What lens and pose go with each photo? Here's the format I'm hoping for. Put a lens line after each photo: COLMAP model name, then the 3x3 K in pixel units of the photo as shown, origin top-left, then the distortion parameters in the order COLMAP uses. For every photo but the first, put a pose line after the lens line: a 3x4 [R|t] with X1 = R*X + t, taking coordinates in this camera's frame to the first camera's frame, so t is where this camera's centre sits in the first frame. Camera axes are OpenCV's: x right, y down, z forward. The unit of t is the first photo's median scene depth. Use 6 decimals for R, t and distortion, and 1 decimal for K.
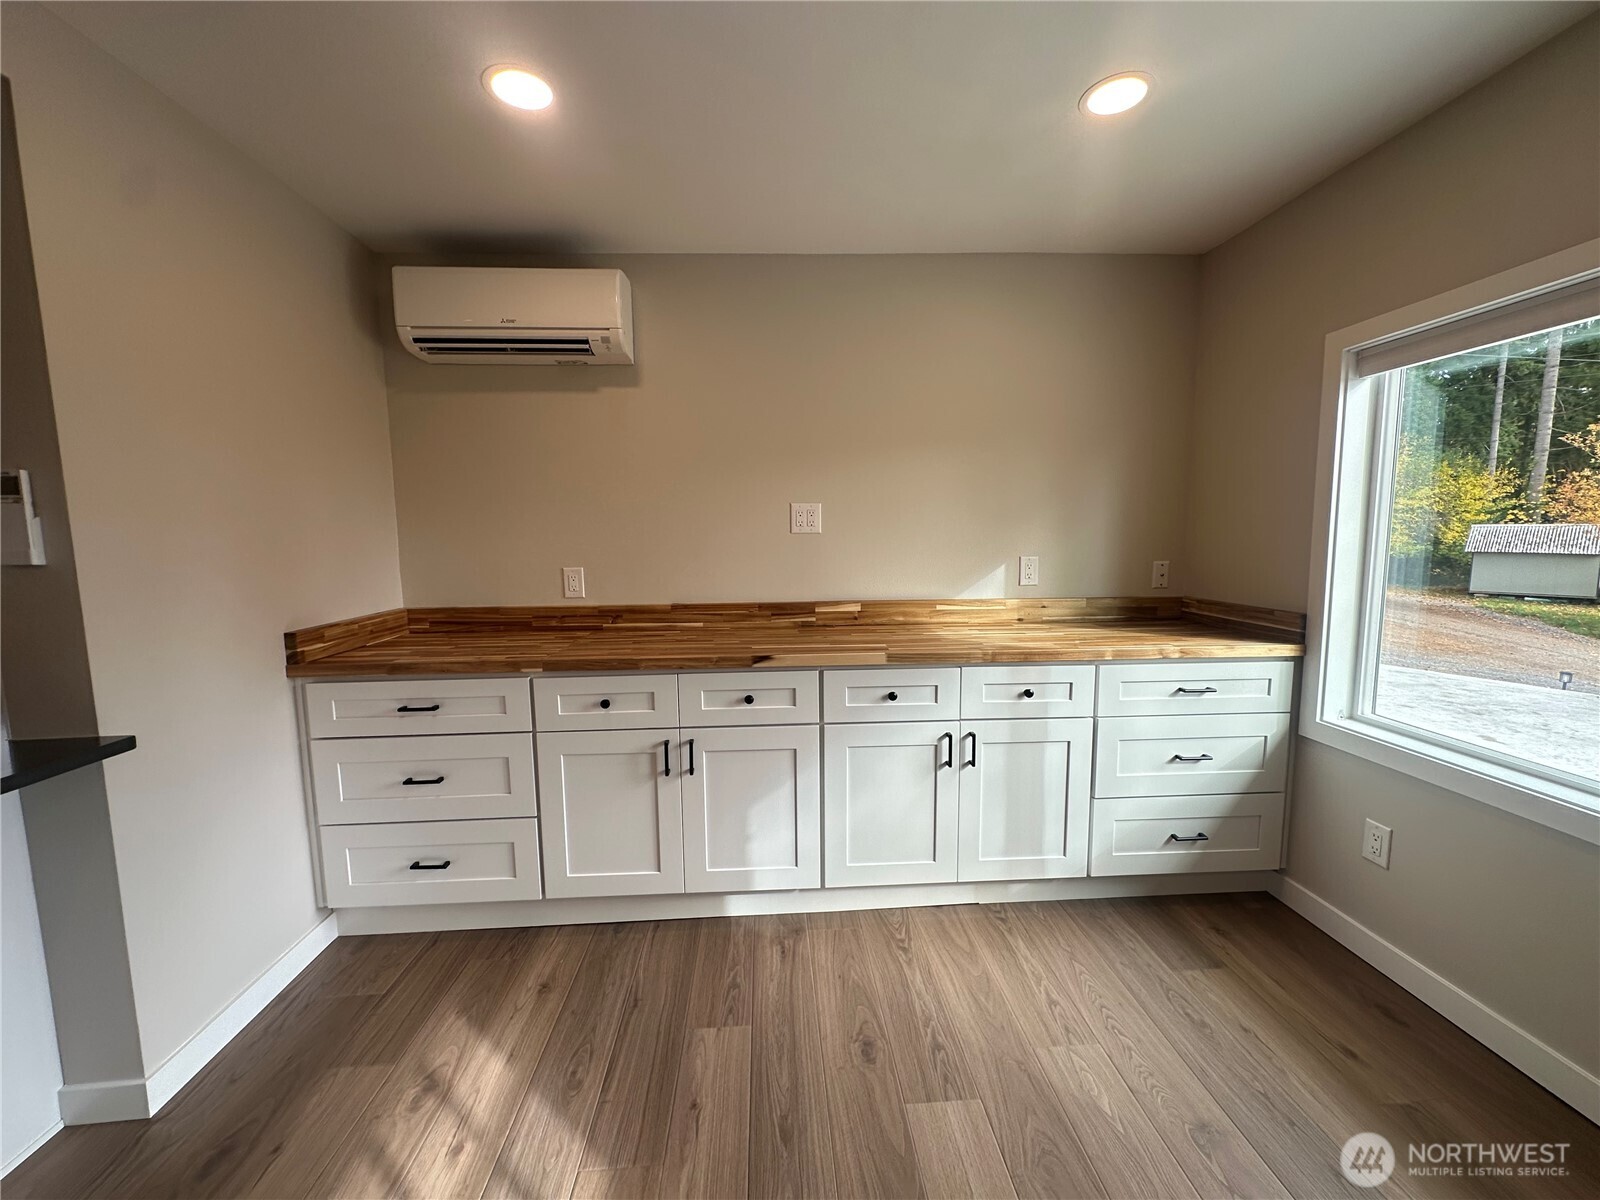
lens RADIAL K [[634.5, 0, 804.7], [0, 634.5, 600.3], [0, 0, 1]] dist [-0.004012, 0.000389]
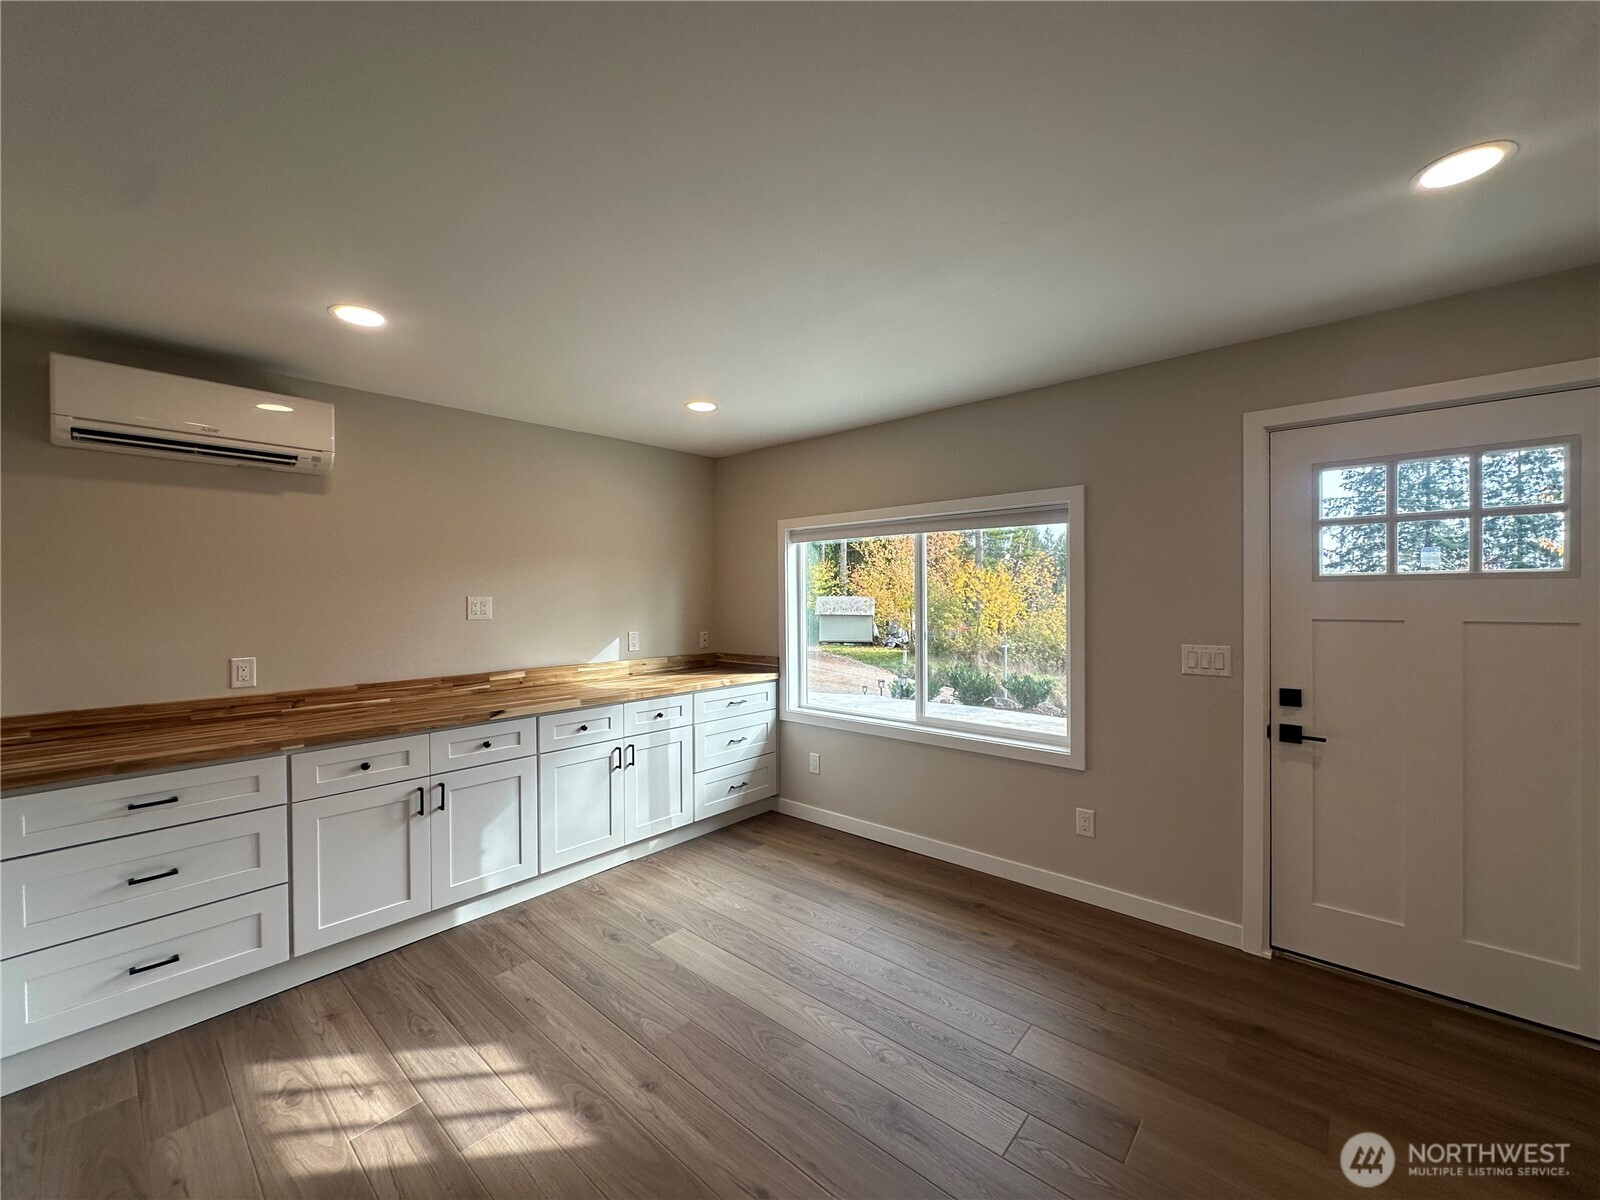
lens RADIAL K [[634.5, 0, 802.5], [0, 634.5, 598.3], [0, 0, 1]] dist [-0.004012, 0.000389]
pose [[0.704042, 0.003025, 0.710152, -0.561806], [0.074339, 0.994183, -0.077935, -0.000246], [-0.706257, 0.107661, 0.699722, -0.456549]]
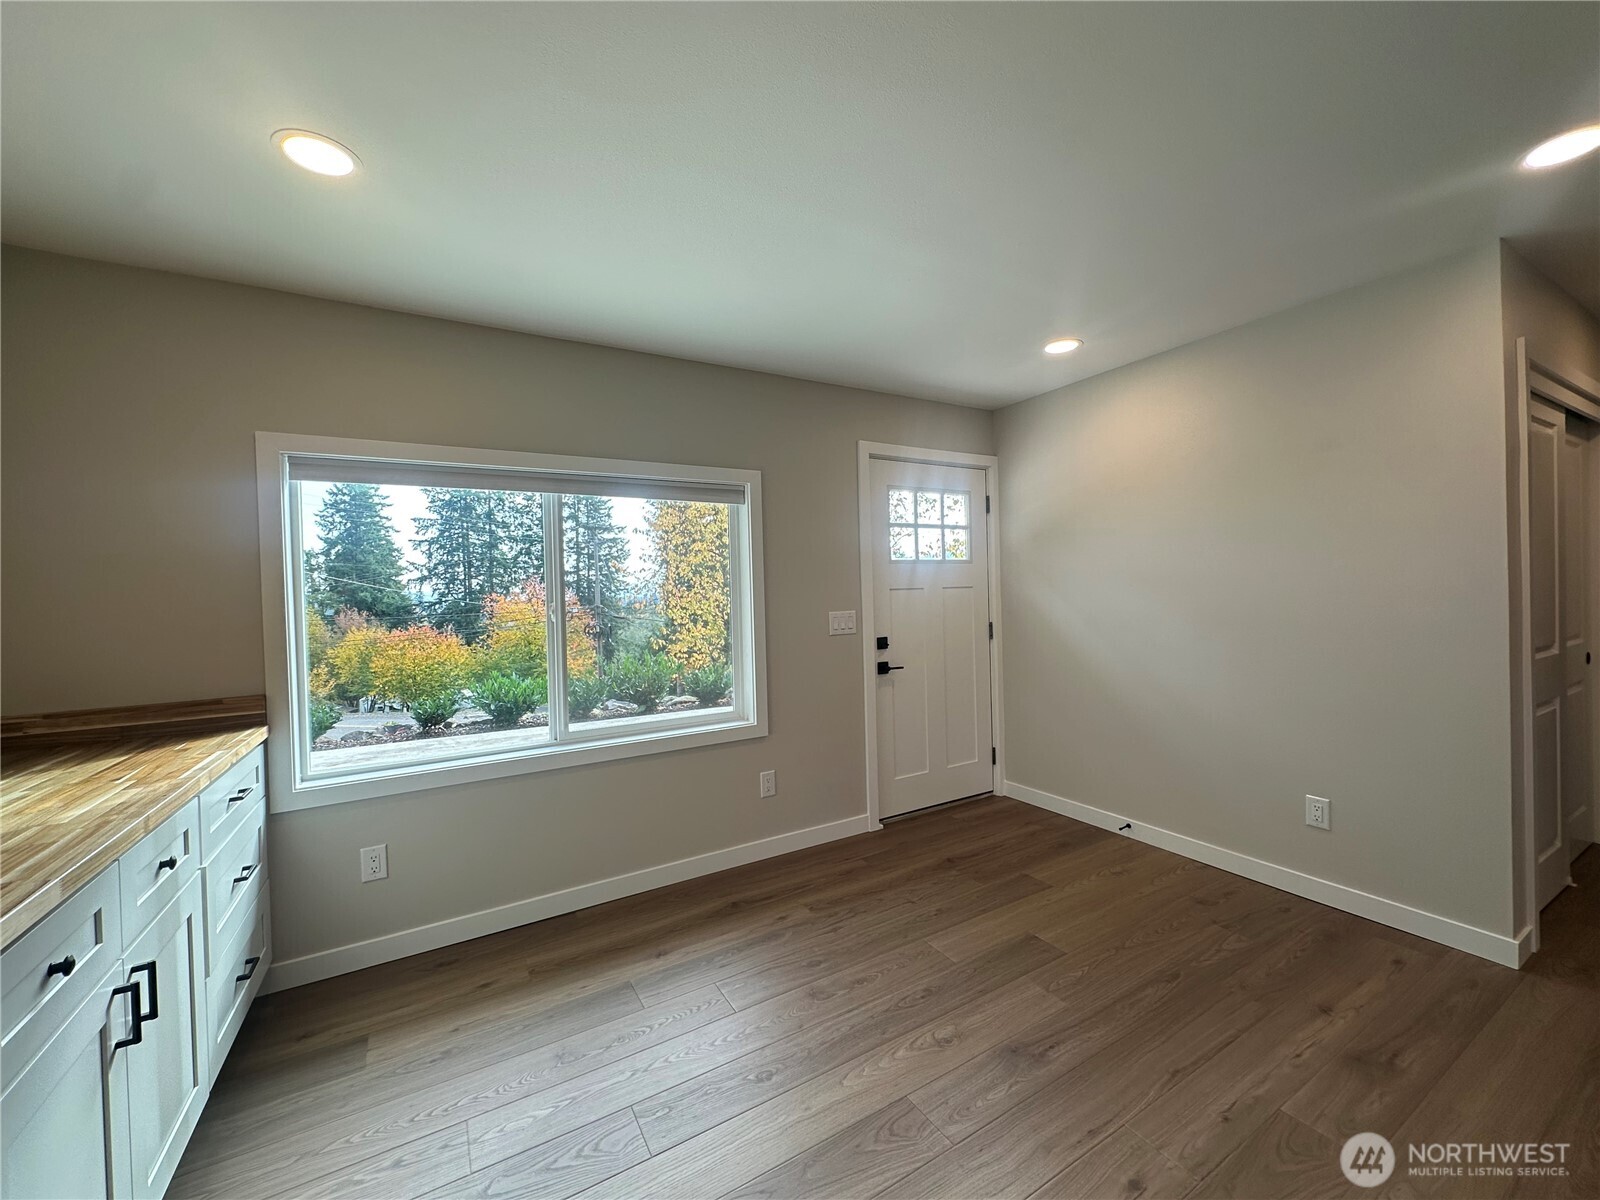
lens RADIAL K [[634.5, 0, 802.9], [0, 634.5, 599.6], [0, 0, 1]] dist [-0.004012, 0.000389]
pose [[-0.454841, 0.013312, 0.890473, -0.519411], [0.128256, 0.990444, 0.050705, -0.071256], [-0.881289, 0.137271, -0.452202, 0.677803]]
